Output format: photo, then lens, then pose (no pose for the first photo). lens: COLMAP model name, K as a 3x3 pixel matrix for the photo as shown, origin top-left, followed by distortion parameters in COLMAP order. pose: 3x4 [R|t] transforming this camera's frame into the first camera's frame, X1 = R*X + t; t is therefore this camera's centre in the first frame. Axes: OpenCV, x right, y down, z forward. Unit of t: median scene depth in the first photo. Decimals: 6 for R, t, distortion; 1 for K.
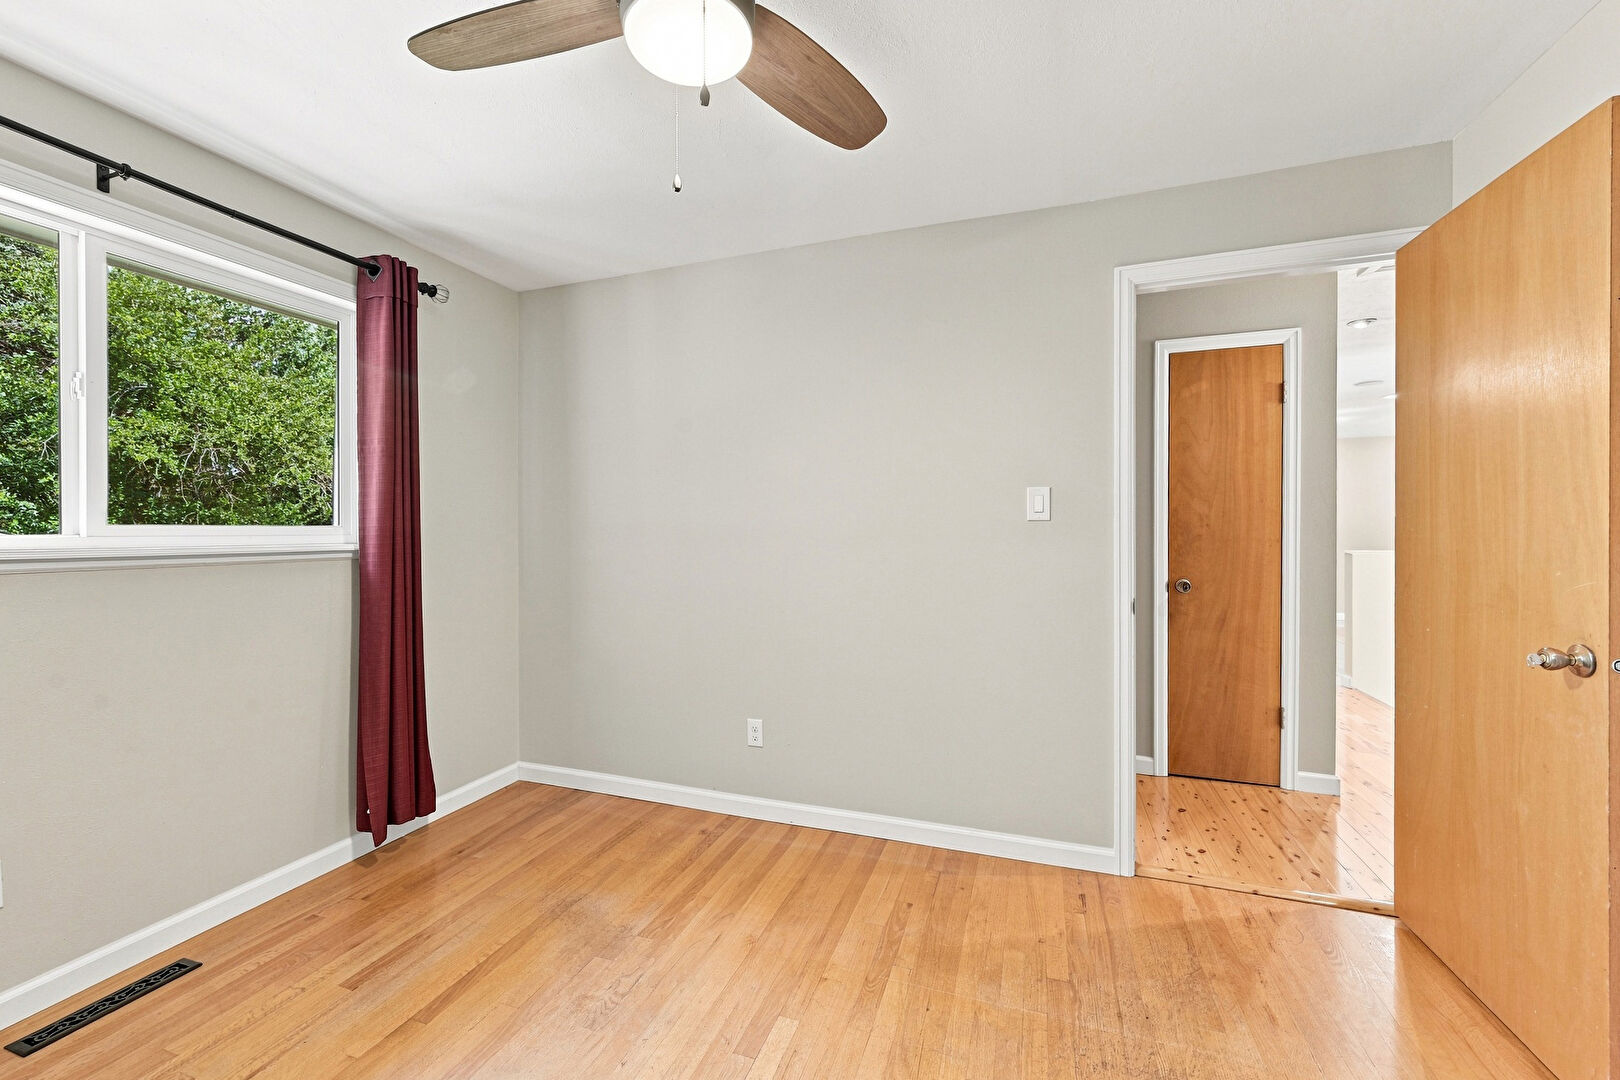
lens RADIAL K [[652.6, 0, 803.9], [0, 652.6, 538.1], [0, 0, 1]] dist [-0.001022, 0.000211]
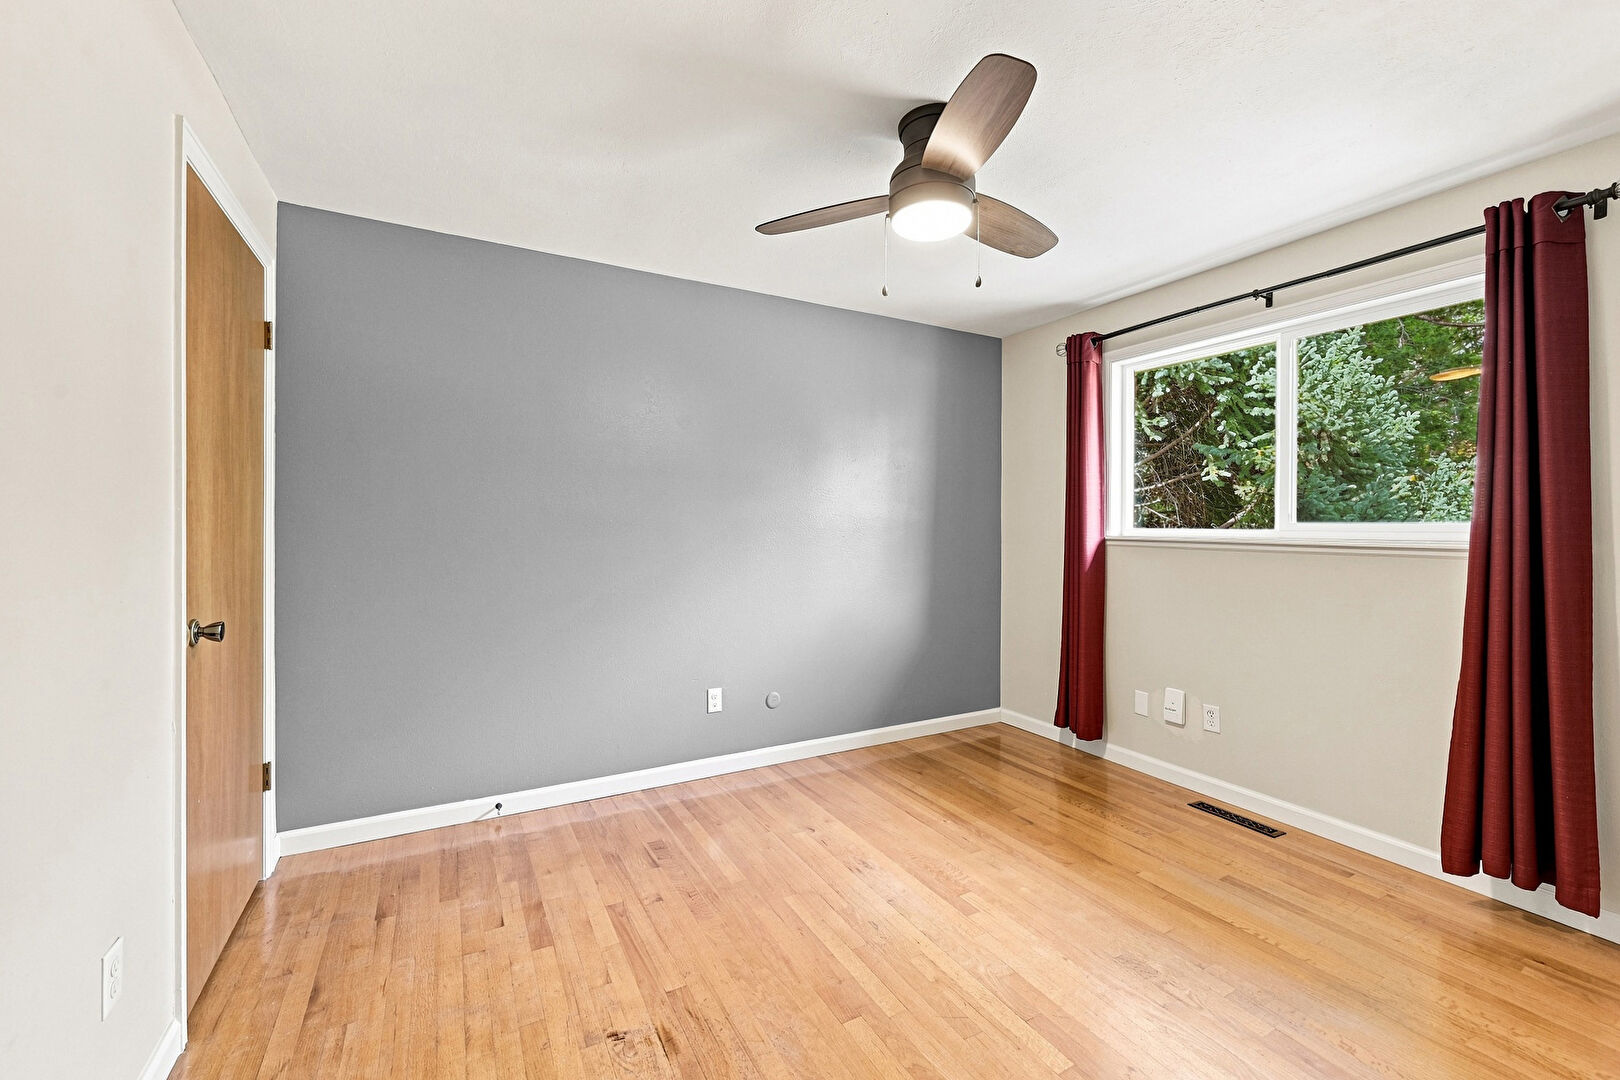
lens RADIAL K [[659.2, 0, 806.4], [0, 659.2, 521.8], [0, 0, 1]] dist [0.000823, 0.000125]
pose [[-0.666027, -0.001823, -0.745925, 0.806803], [-0.007195, 0.999966, 0.003980, -0.021311], [0.745893, 0.008018, -0.666018, 1.196065]]
